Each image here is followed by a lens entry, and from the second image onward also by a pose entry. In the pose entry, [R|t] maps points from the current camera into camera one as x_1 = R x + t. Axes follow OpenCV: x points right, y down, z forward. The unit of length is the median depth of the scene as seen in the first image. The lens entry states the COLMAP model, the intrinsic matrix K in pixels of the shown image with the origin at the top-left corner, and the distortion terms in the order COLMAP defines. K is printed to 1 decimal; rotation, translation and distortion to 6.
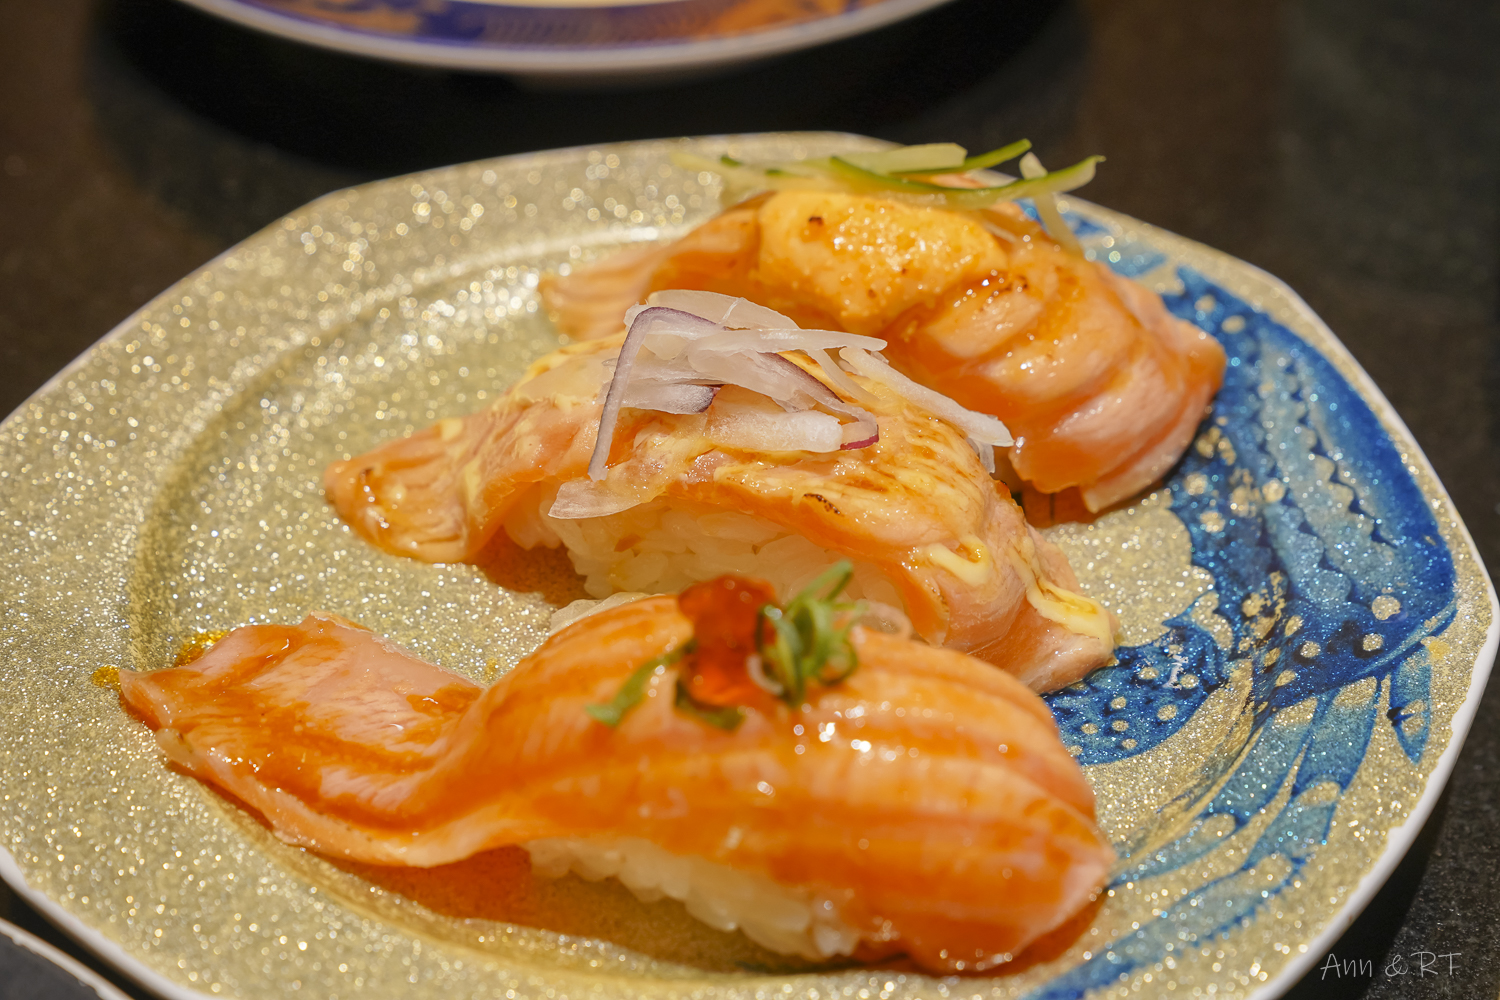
lens RADIAL K [[2911.9, 0, 749.2], [0, 2911.9, 501.3], [0, 0, 1]] dist [0.007163, 0.000000]
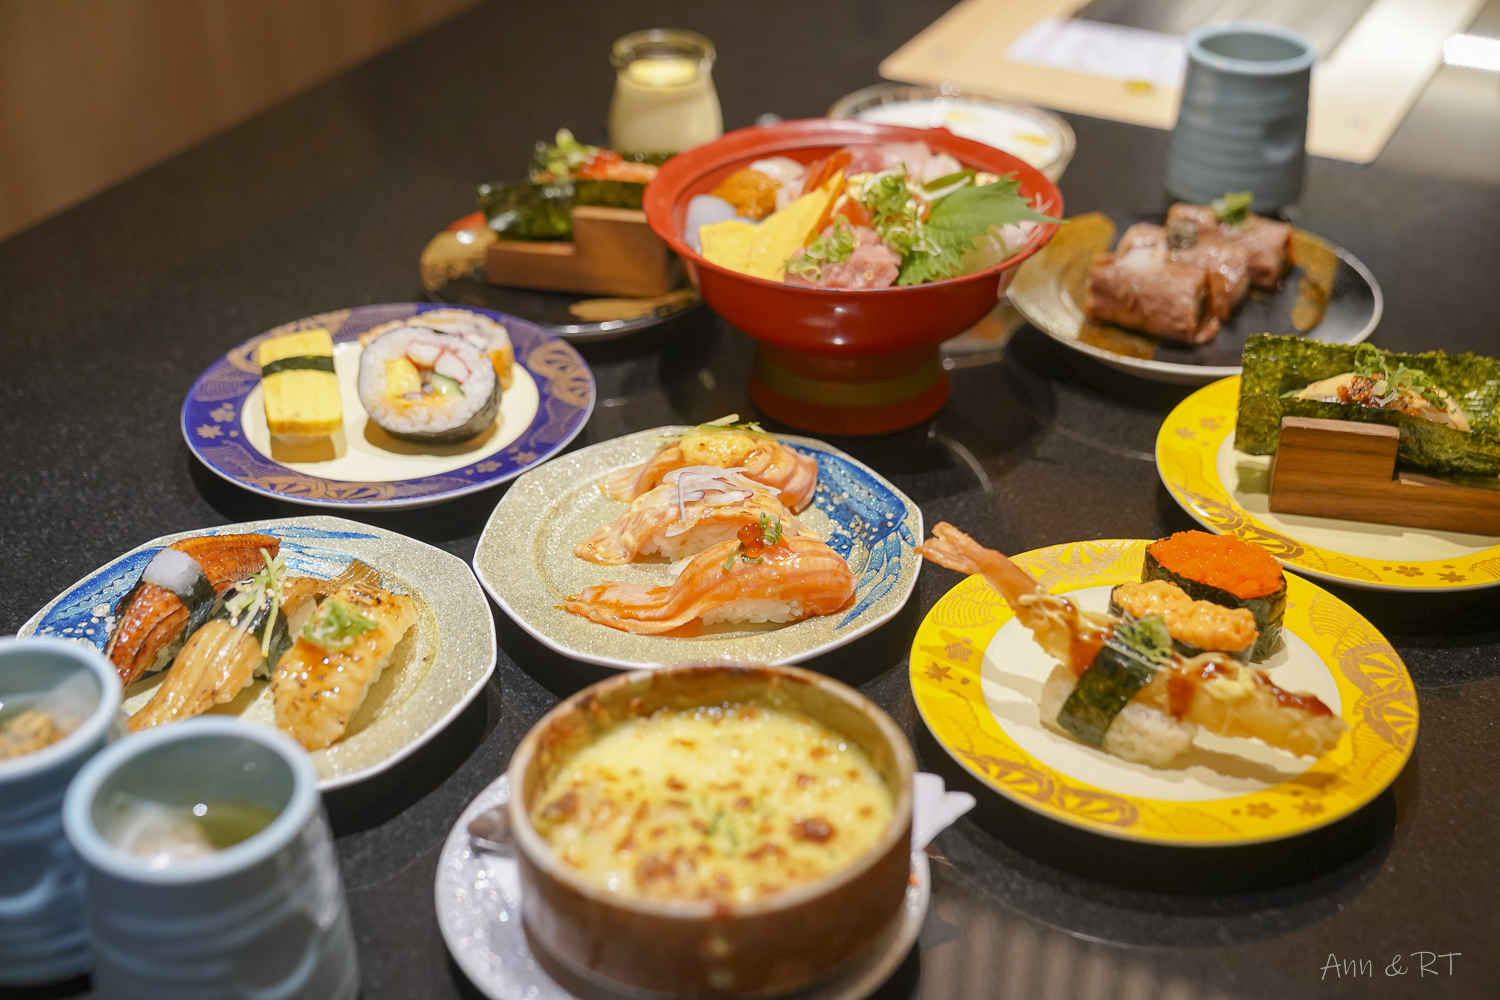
lens RADIAL K [[2075.8, 0, 750.6], [0, 2075.8, 498.8], [0, 0, 1]] dist [-0.000104, 0.000000]
pose [[0.927025, -0.197119, 0.319012, -0.757255], [0.234690, 0.968472, -0.083568, 0.192050], [-0.292481, 0.152338, 0.944059, -1.372461]]
